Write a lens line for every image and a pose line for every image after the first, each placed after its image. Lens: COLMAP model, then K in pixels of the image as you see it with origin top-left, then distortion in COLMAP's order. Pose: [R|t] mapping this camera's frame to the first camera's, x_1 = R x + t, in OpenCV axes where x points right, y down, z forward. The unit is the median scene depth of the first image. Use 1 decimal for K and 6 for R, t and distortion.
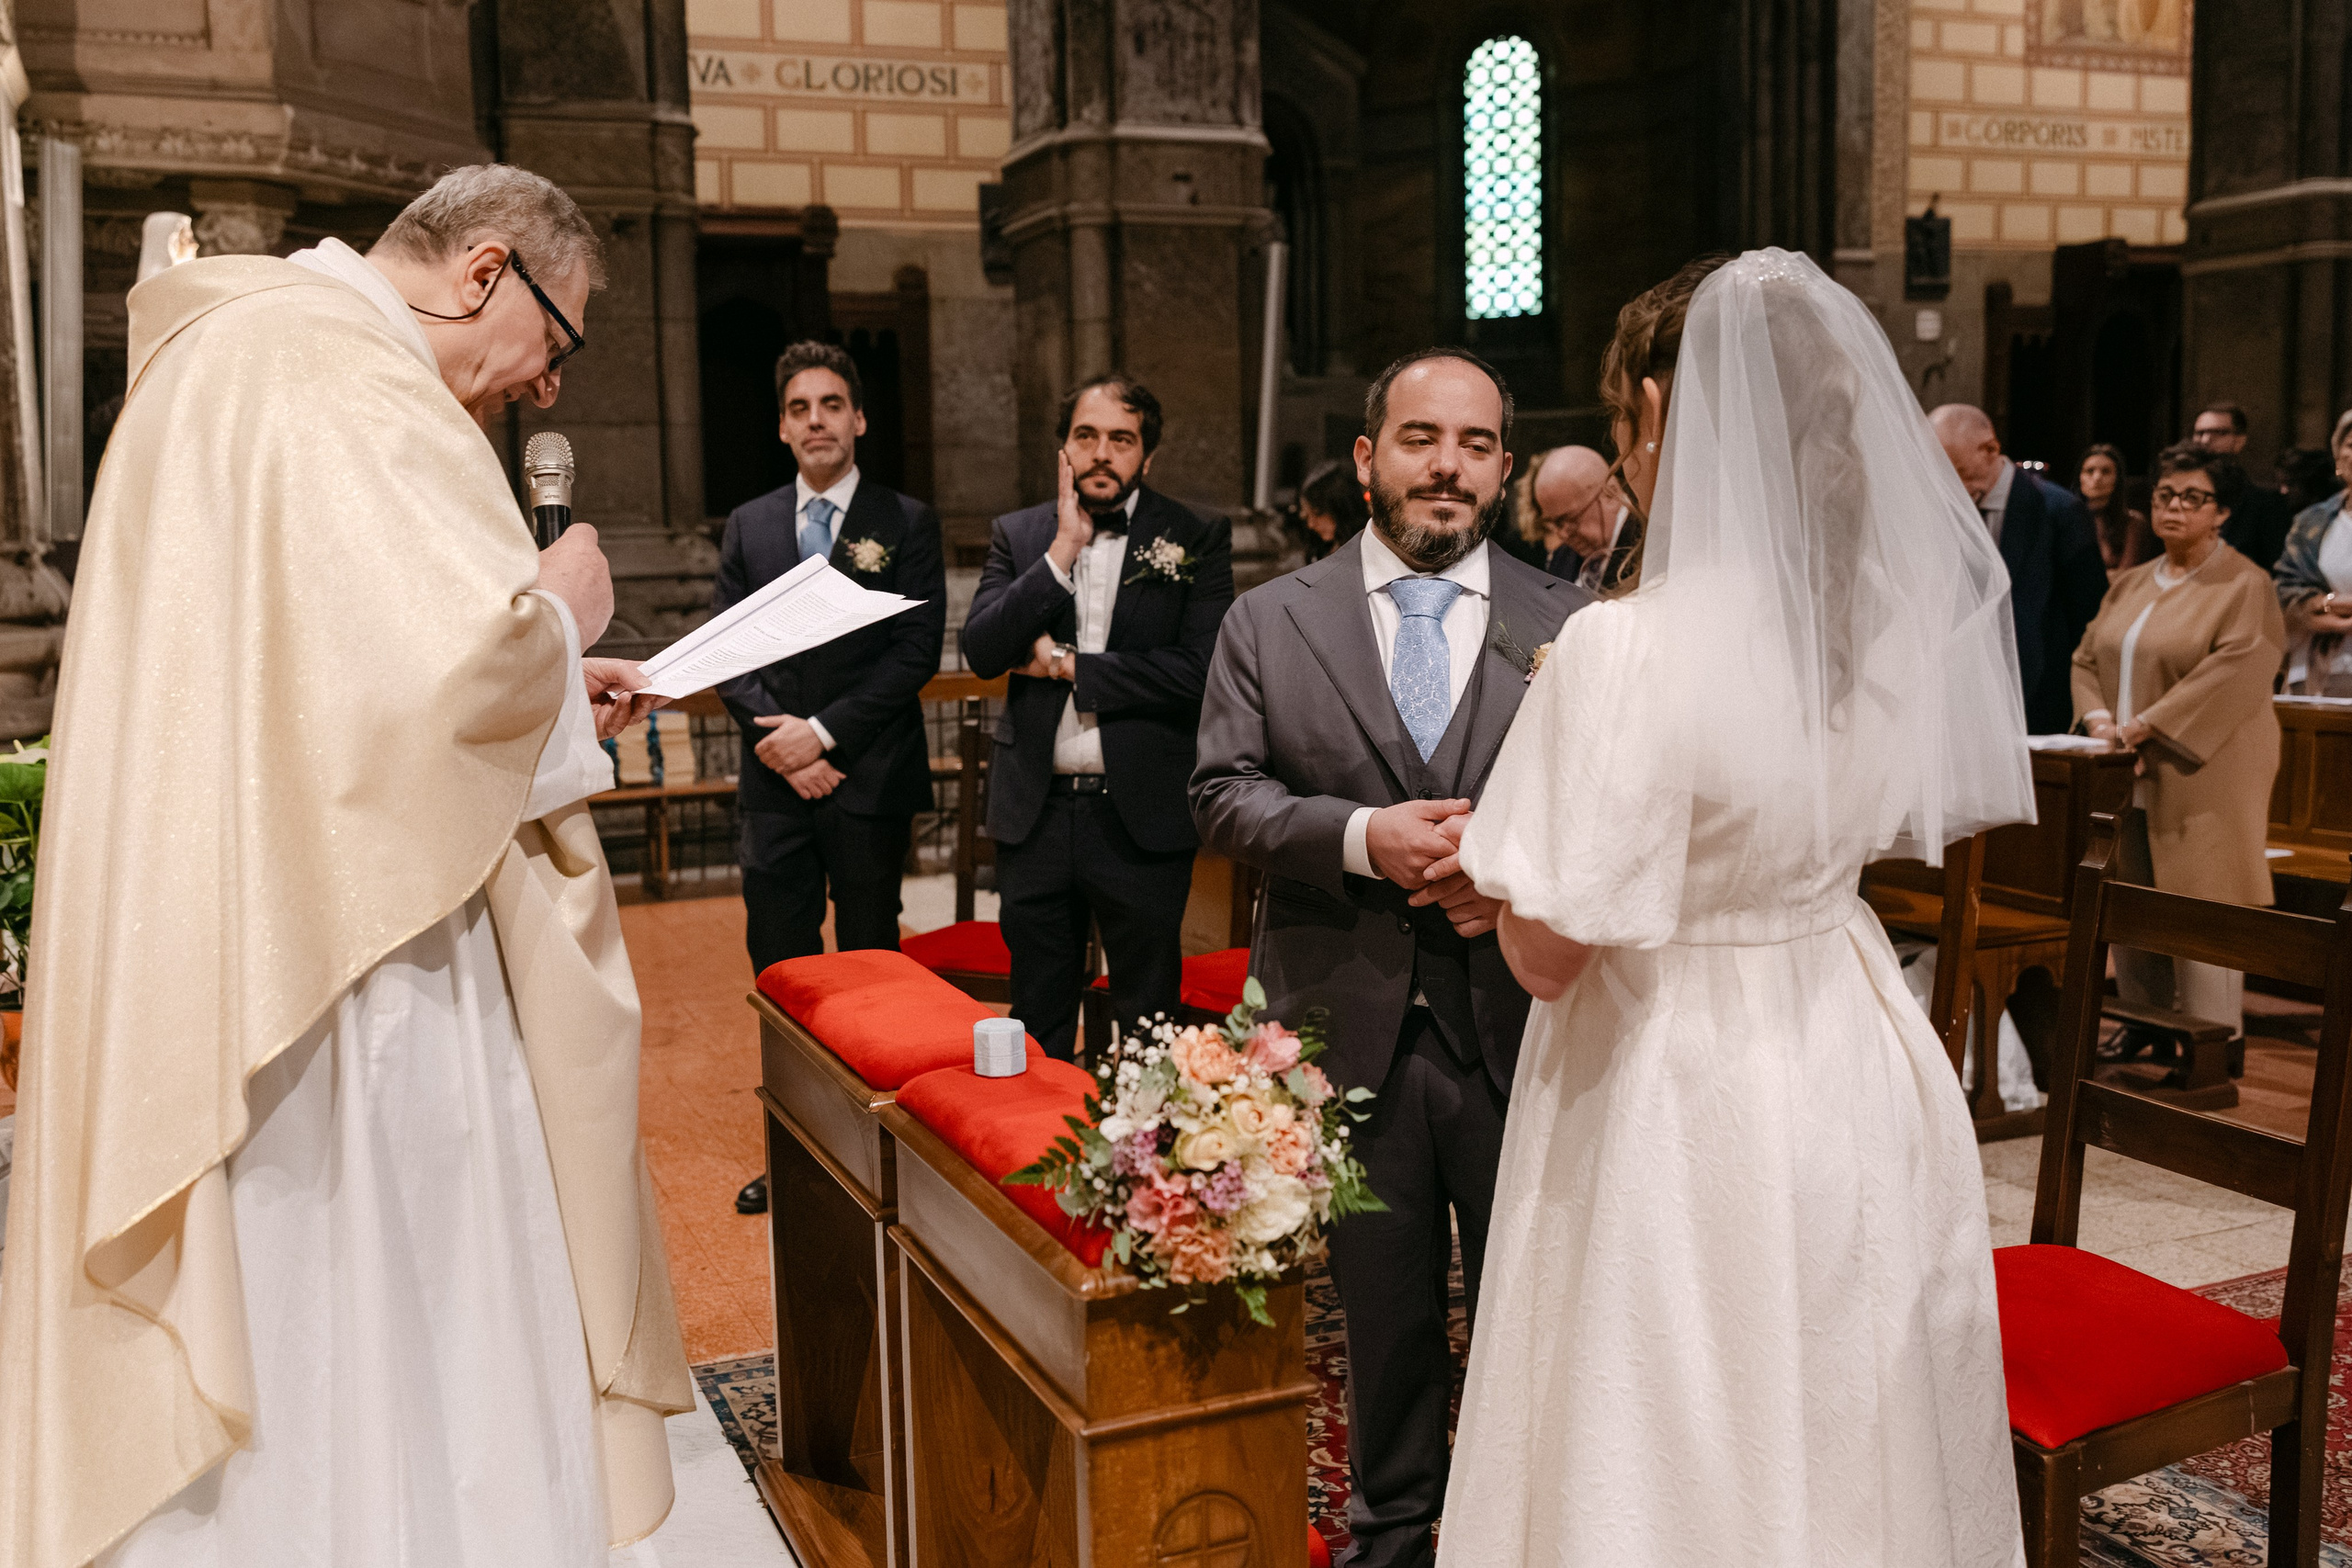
lens RADIAL K [[2057.9, 0, 1046.6], [0, 2057.9, 728.0], [0, 0, 1]] dist [0.000753, 0.009587]
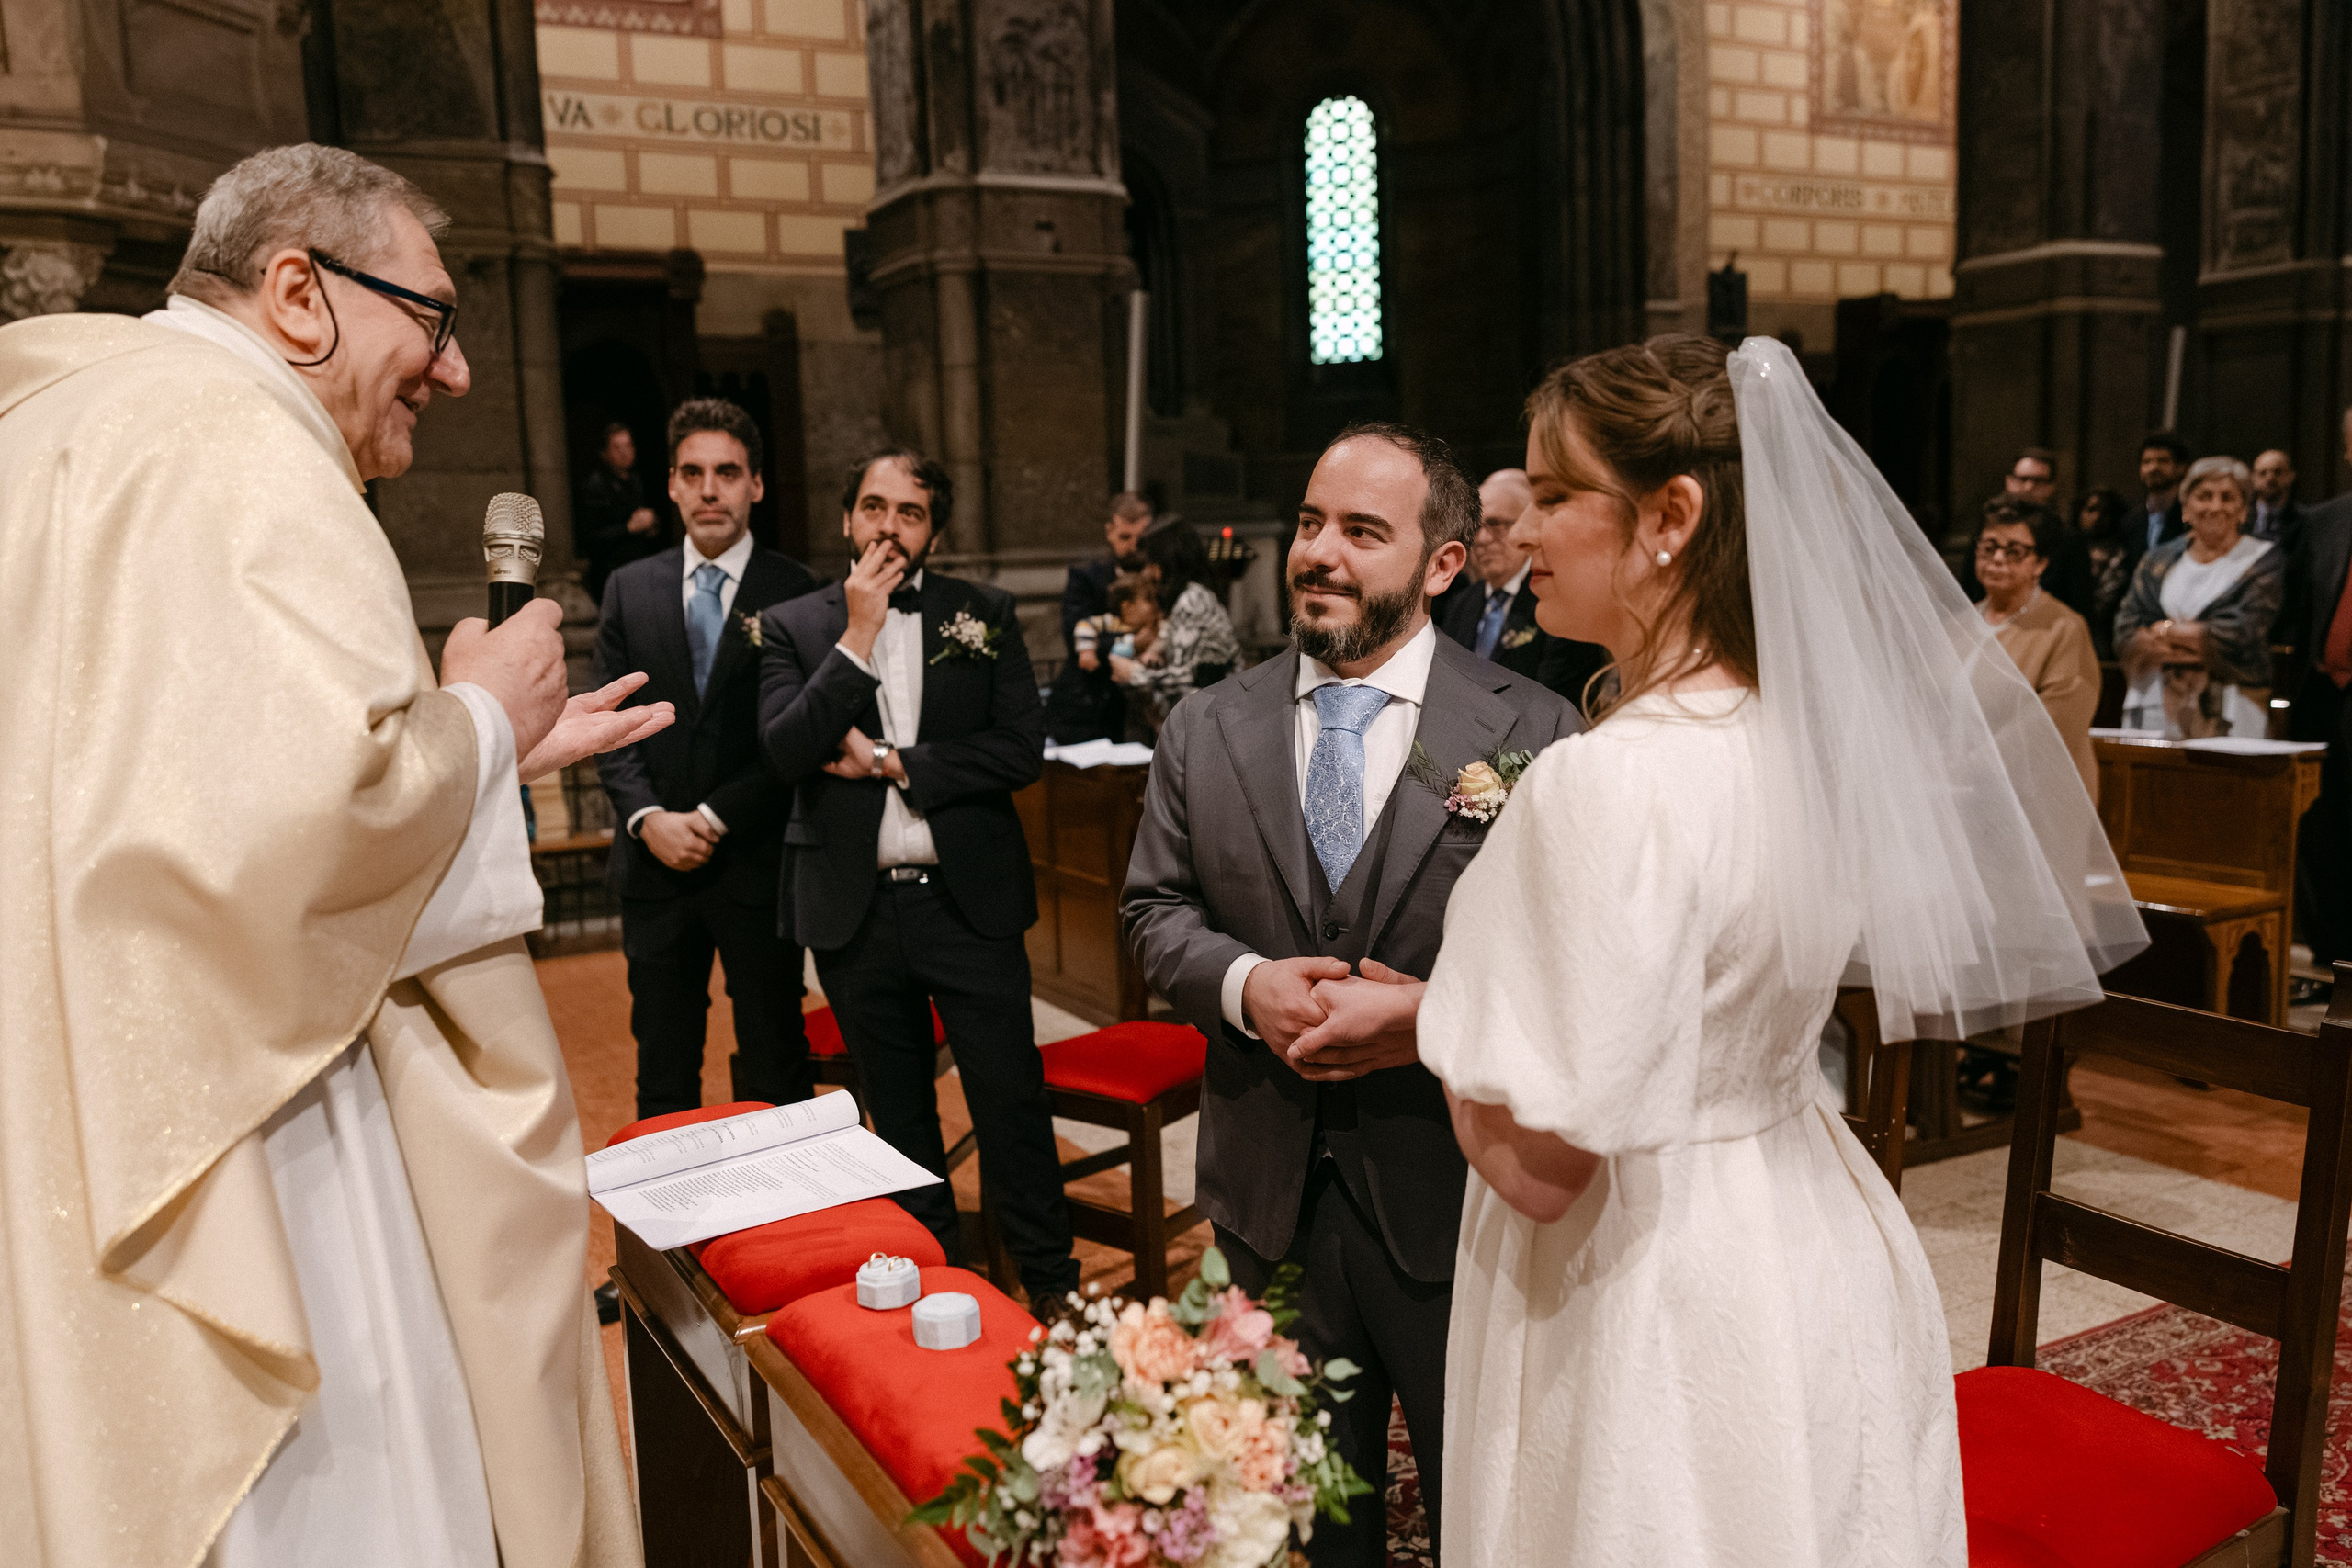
lens RADIAL K [[1925.1, 0, 1174.5], [0, 1925.1, 792.7], [0, 0, 1]] dist [-0.001280, 0.013971]
pose [[0.991356, -0.024944, 0.128807, -0.000912], [0.021729, 0.999418, 0.026304, -0.013267], [-0.129388, -0.023278, 0.991321, 0.050063]]
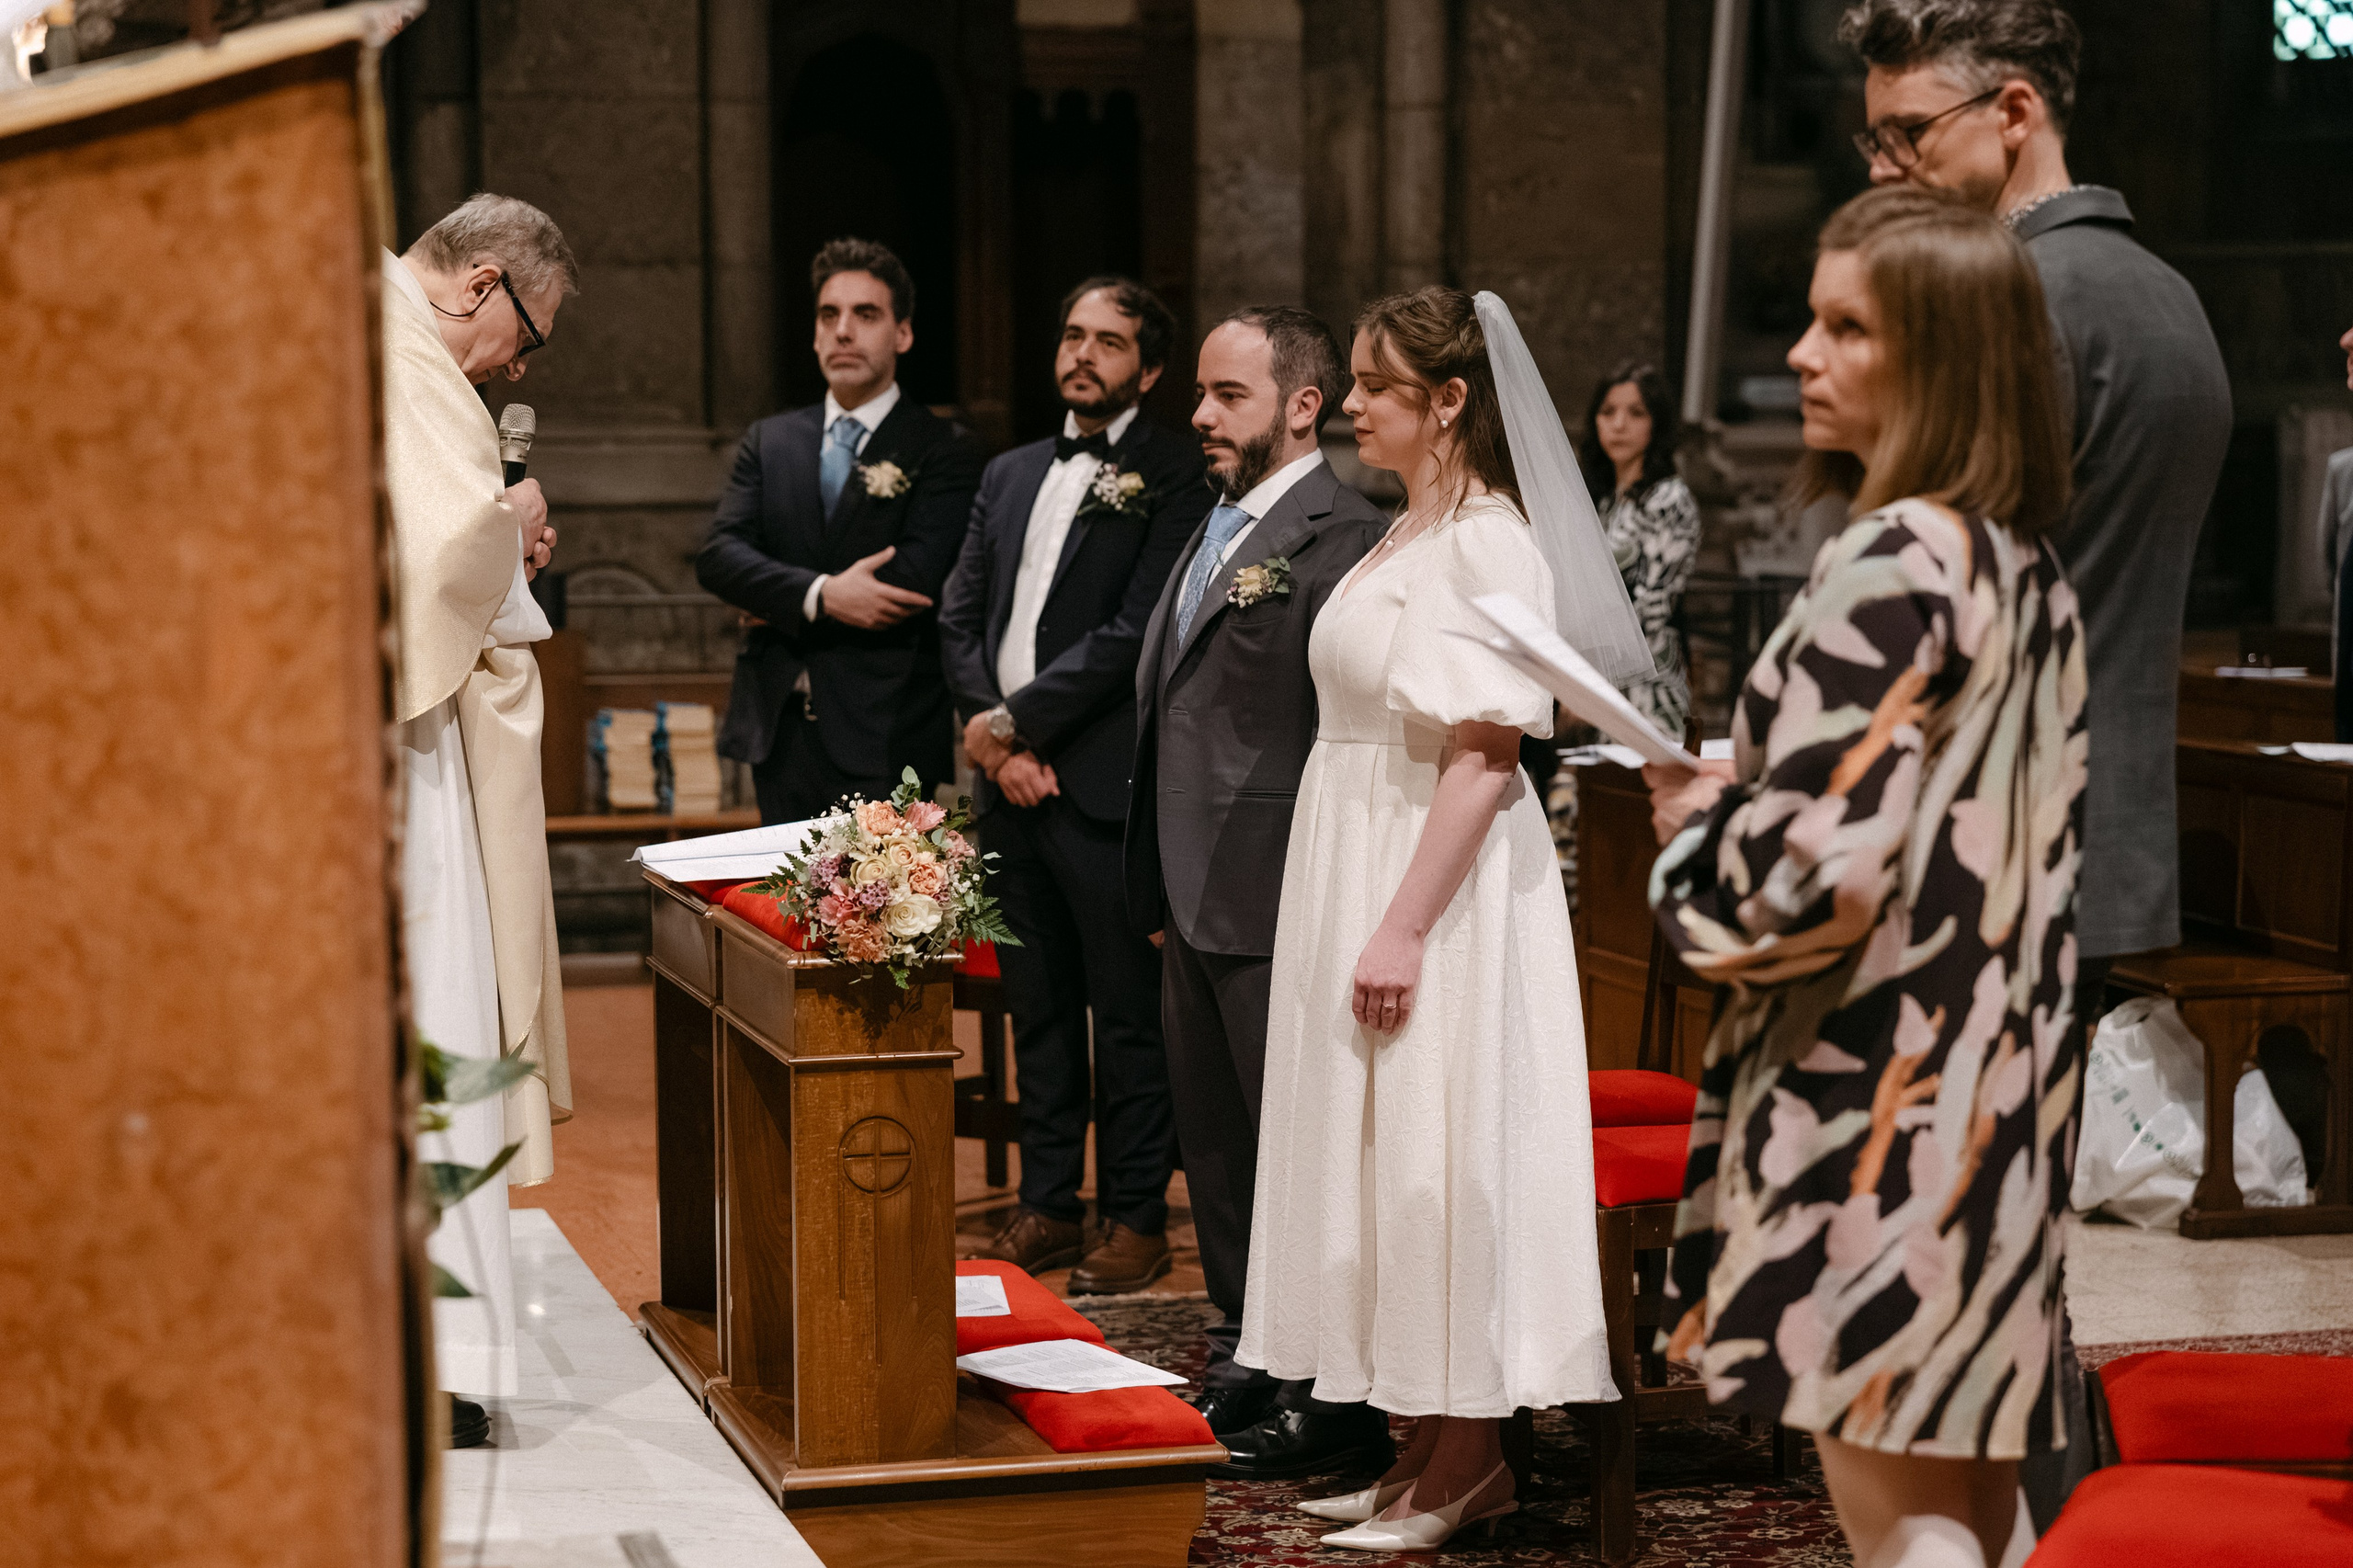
lens RADIAL K [[4398.6, 0, 1176.5], [0, 4398.6, 784.0], [0, 0, 1]] dist [0.009263, -0.104628]
pose [[0.995172, 0.030655, -0.093241, 0.110745], [-0.032144, 0.999378, -0.014509, 0.032281], [0.092738, 0.017436, 0.995538, -0.410384]]
